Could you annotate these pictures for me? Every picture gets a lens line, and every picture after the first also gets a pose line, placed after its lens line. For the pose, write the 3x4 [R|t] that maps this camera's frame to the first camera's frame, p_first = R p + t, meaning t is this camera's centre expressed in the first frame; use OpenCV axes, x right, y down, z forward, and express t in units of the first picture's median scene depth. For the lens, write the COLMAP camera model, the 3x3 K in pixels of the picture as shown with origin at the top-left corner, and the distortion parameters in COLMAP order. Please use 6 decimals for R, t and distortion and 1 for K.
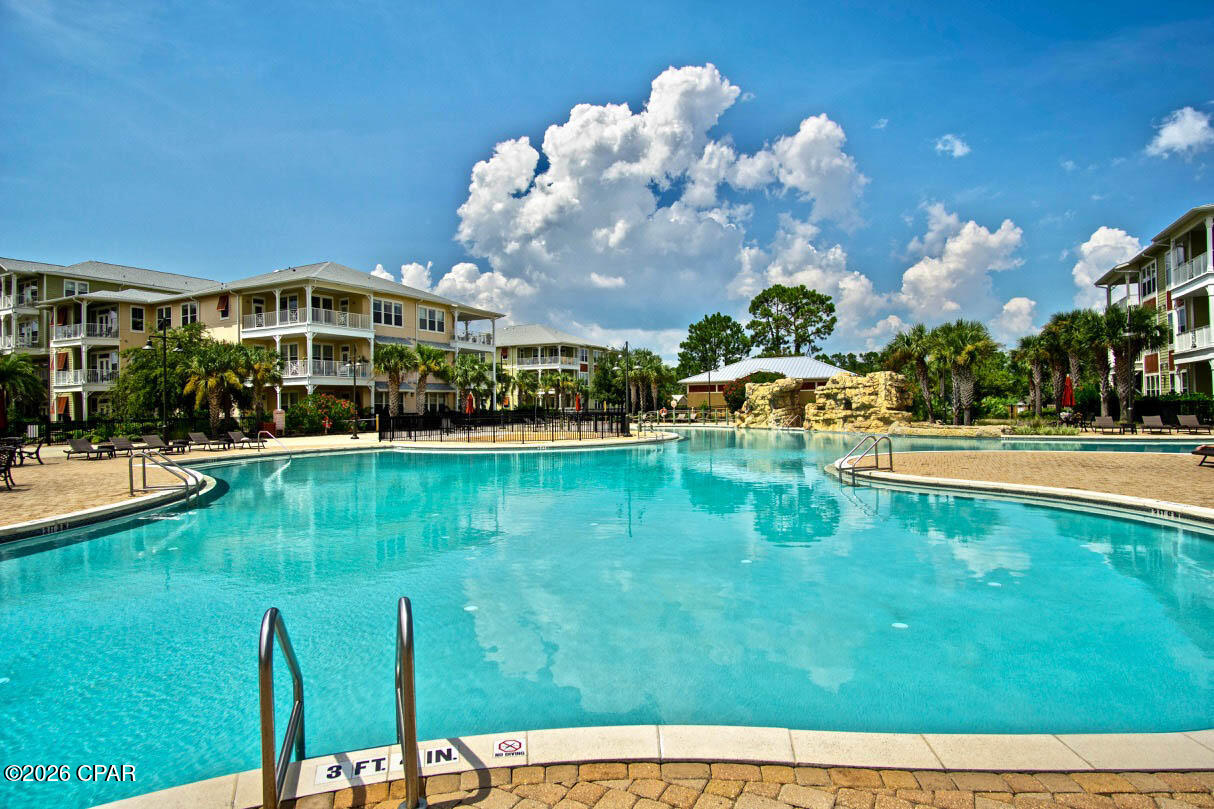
lens RADIAL K [[649.8, 0, 607.0], [0, 649.8, 404.5], [0, 0, 1]] dist [-0.015226, 0.000834]
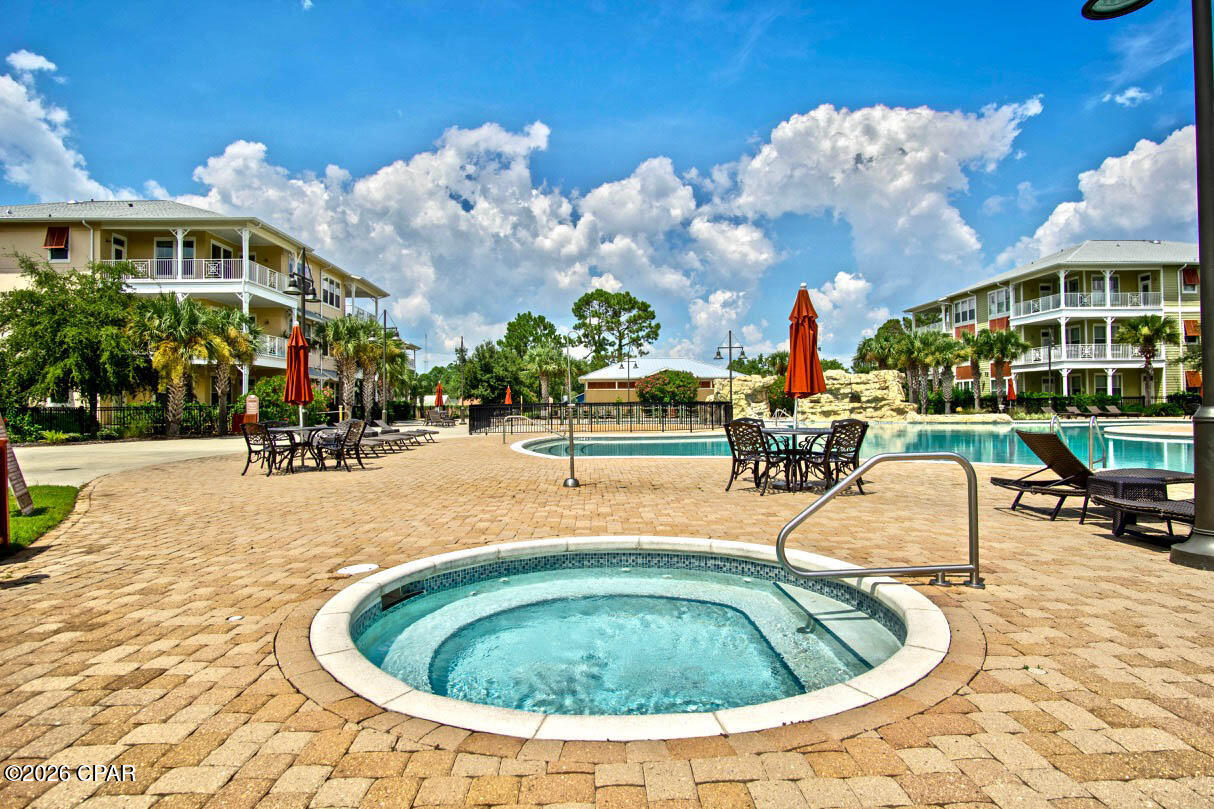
lens RADIAL K [[649.8, 0, 607.0], [0, 649.8, 404.5], [0, 0, 1]] dist [-0.015226, 0.000834]
pose [[0.871006, 0.007369, 0.491217, -0.503498], [-0.003565, 0.999956, -0.008679, 0.020165], [-0.491259, 0.005808, 0.870994, 0.181155]]
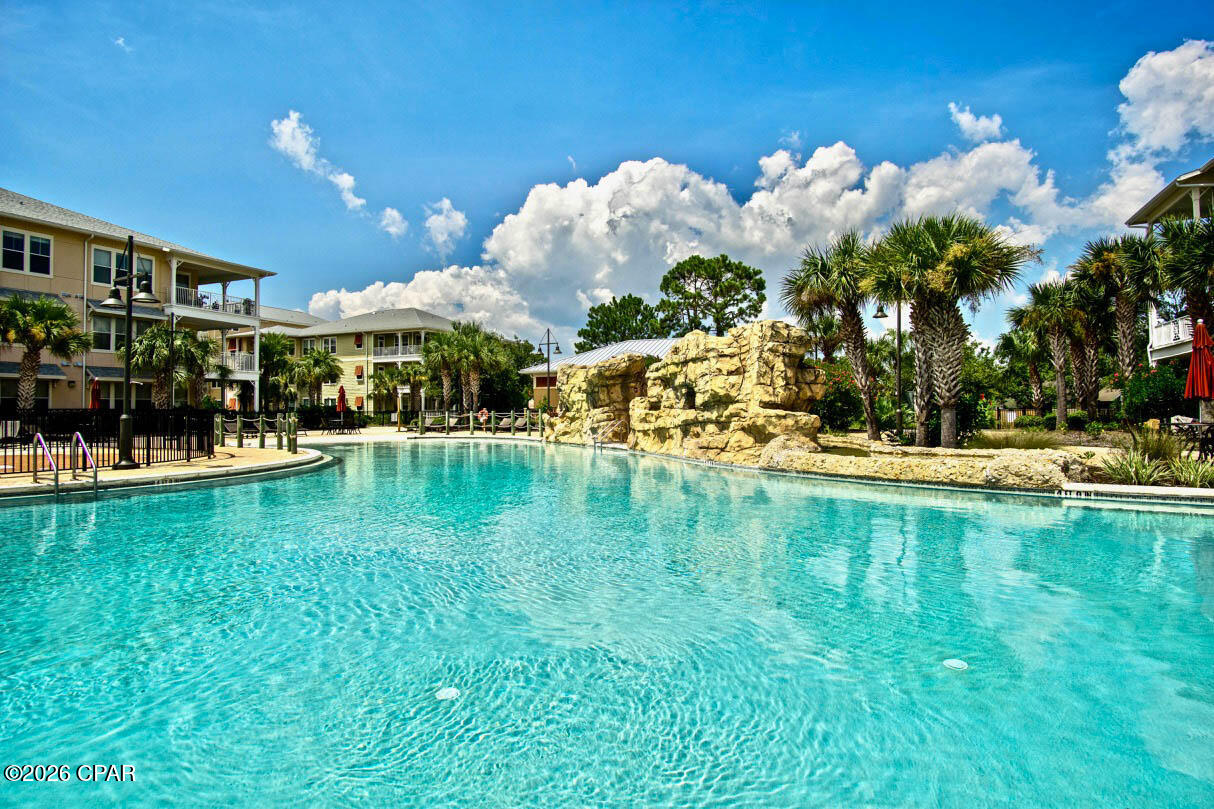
lens RADIAL K [[649.8, 0, 607.0], [0, 649.8, 404.5], [0, 0, 1]] dist [-0.015226, 0.000834]
pose [[0.998728, 0.007635, 0.049831, 0.250573], [-0.007147, 0.999925, -0.009953, 0.008857], [-0.049903, 0.009584, 0.998708, 0.471196]]
